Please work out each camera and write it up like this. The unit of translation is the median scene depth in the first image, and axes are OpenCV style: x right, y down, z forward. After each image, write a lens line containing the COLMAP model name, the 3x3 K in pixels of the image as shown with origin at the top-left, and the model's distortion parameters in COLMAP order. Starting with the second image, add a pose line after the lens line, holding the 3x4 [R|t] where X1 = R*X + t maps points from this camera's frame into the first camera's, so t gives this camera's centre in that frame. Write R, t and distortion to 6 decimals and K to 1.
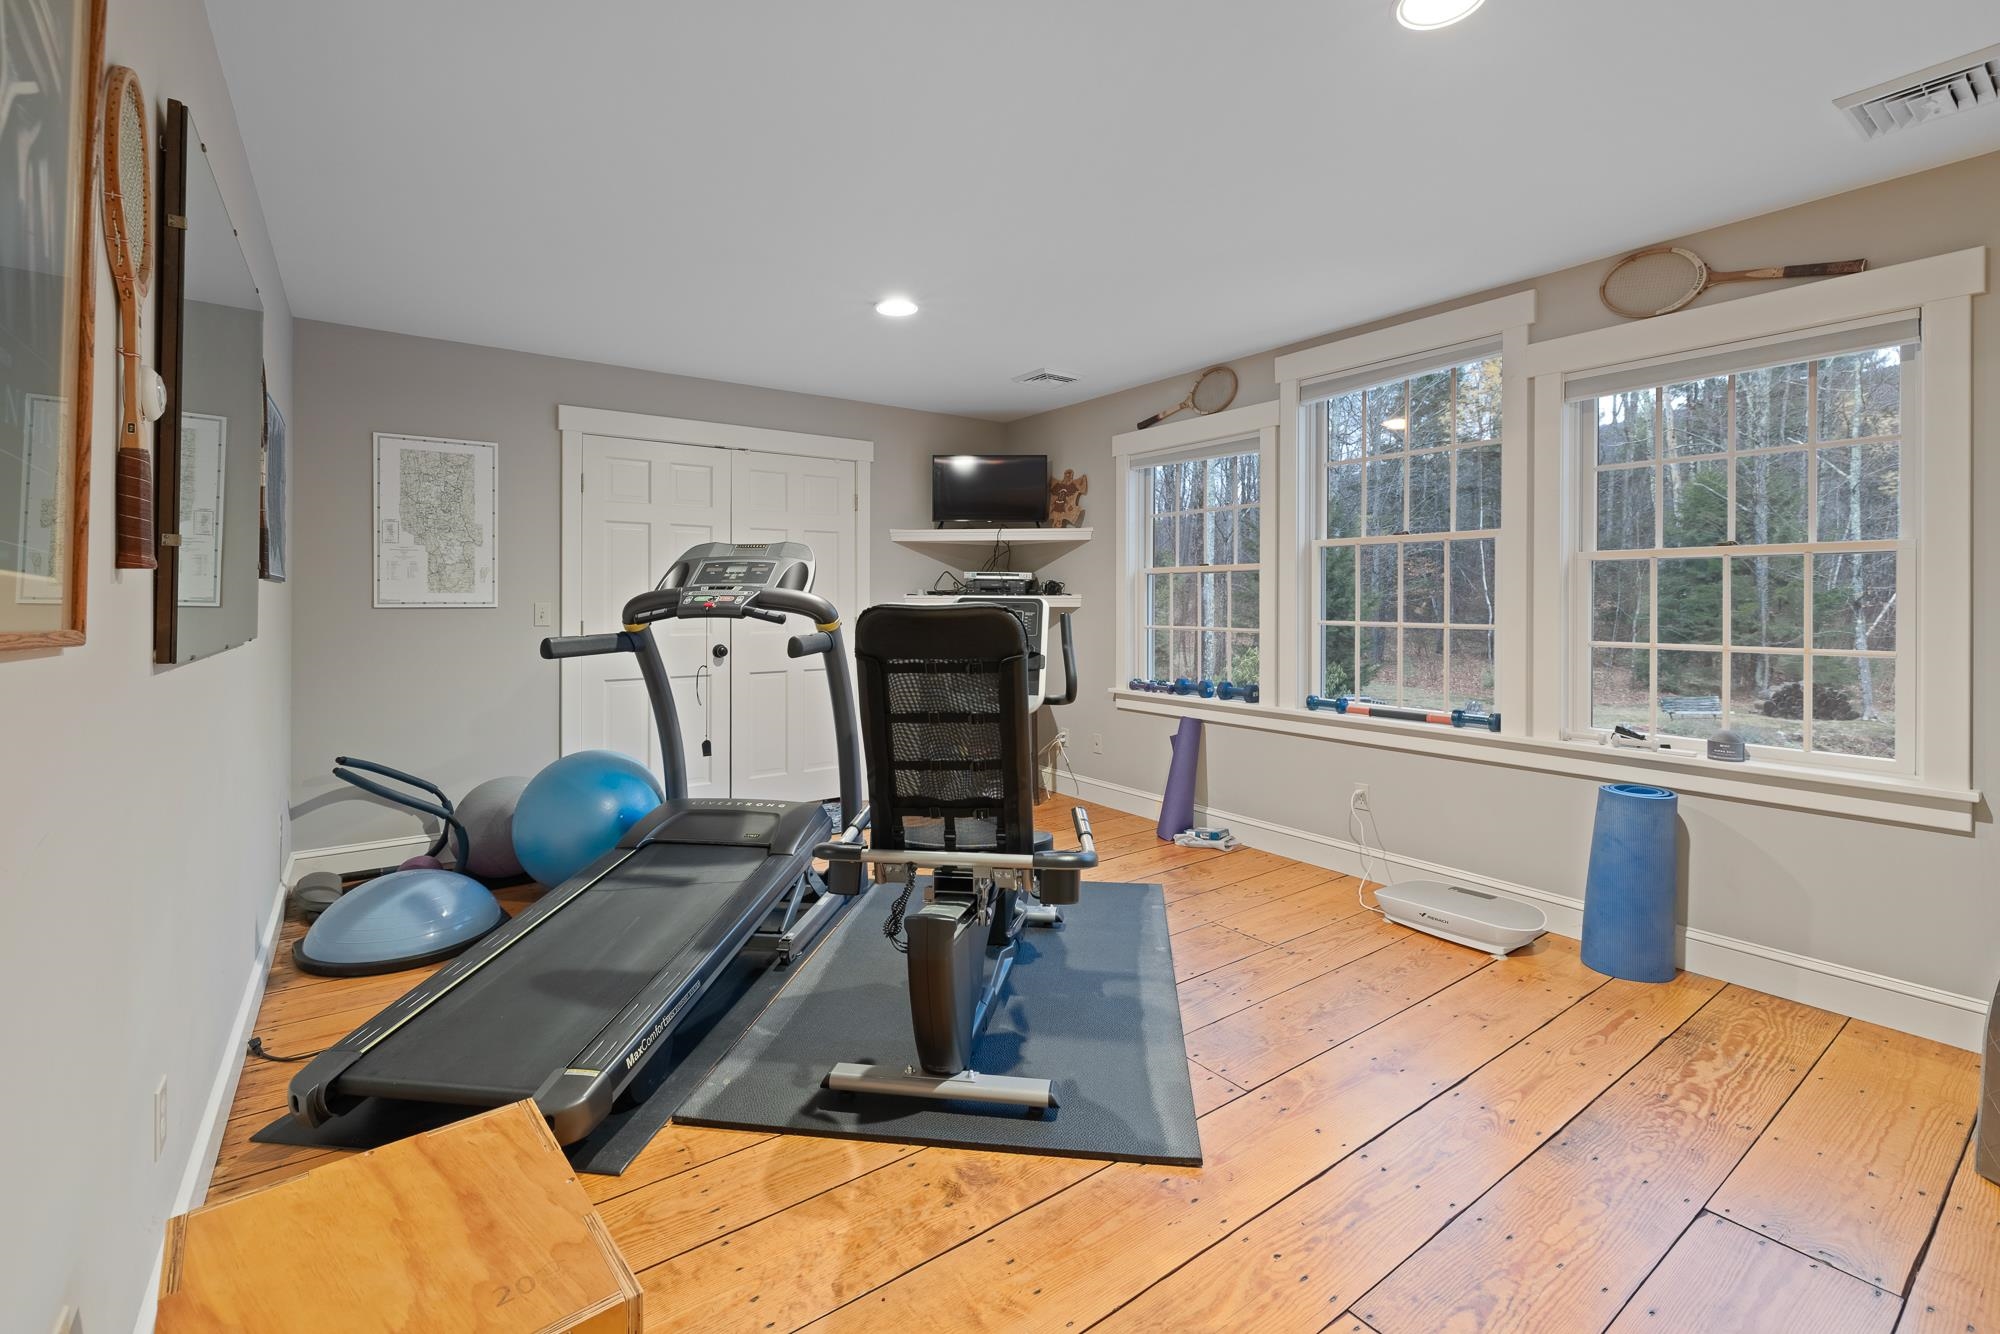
lens RADIAL K [[861.4, 0, 1003.7], [0, 861.4, 594.9], [0, 0, 1]] dist [0.000029, 0.000104]
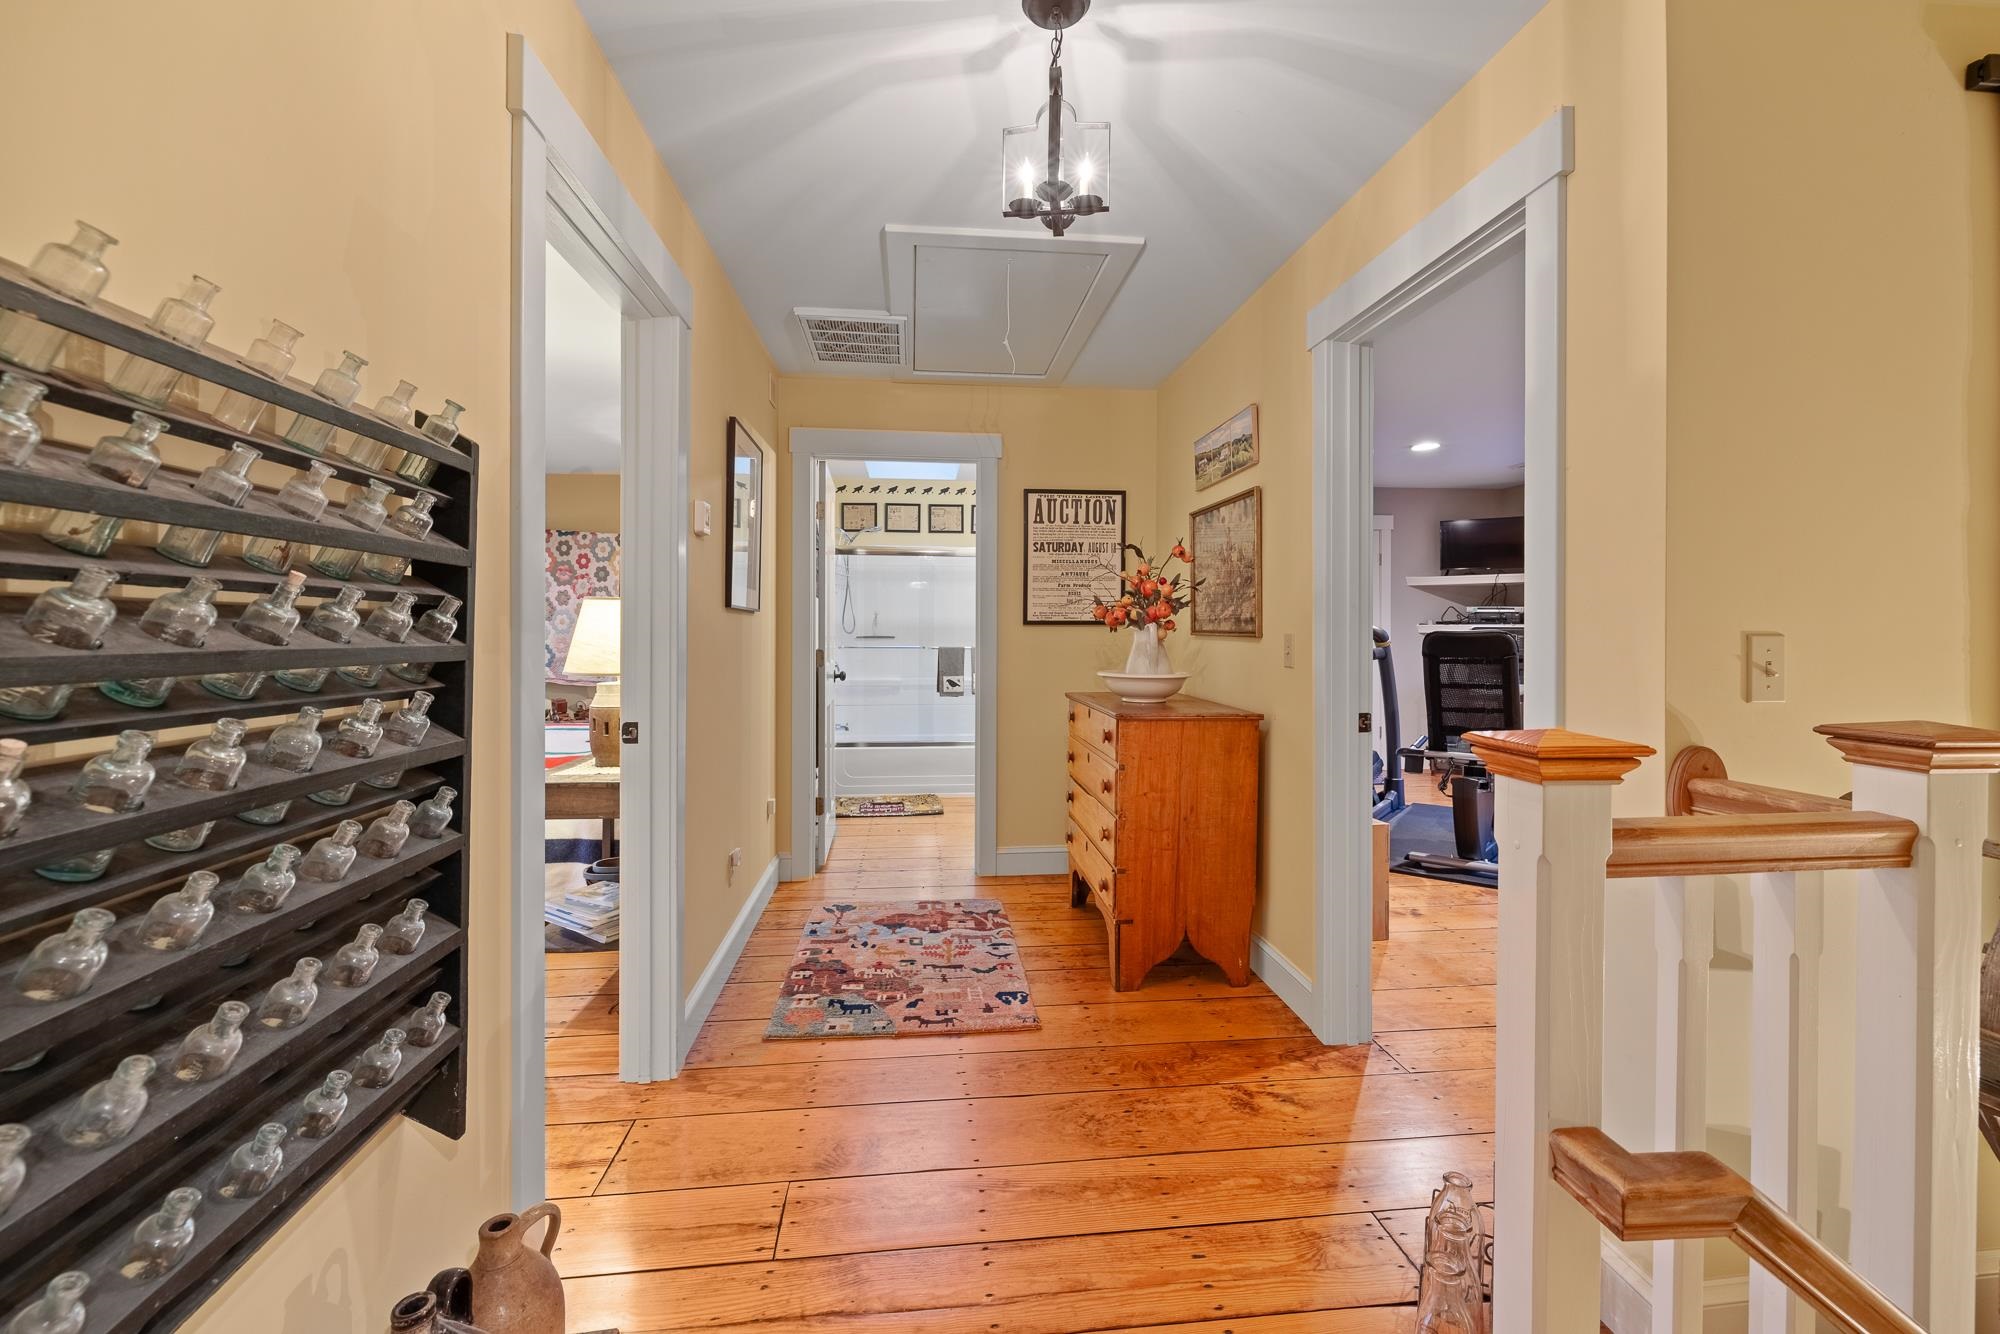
lens RADIAL K [[860.6, 0, 1006.1], [0, 860.6, 632.9], [0, 0, 1]] dist [-0.001232, -0.000041]
pose [[0.868597, -0.002978, -0.495510, -0.010939], [0.007915, 0.999938, 0.007865, -0.005402], [0.495456, -0.010753, 0.868566, -0.975799]]
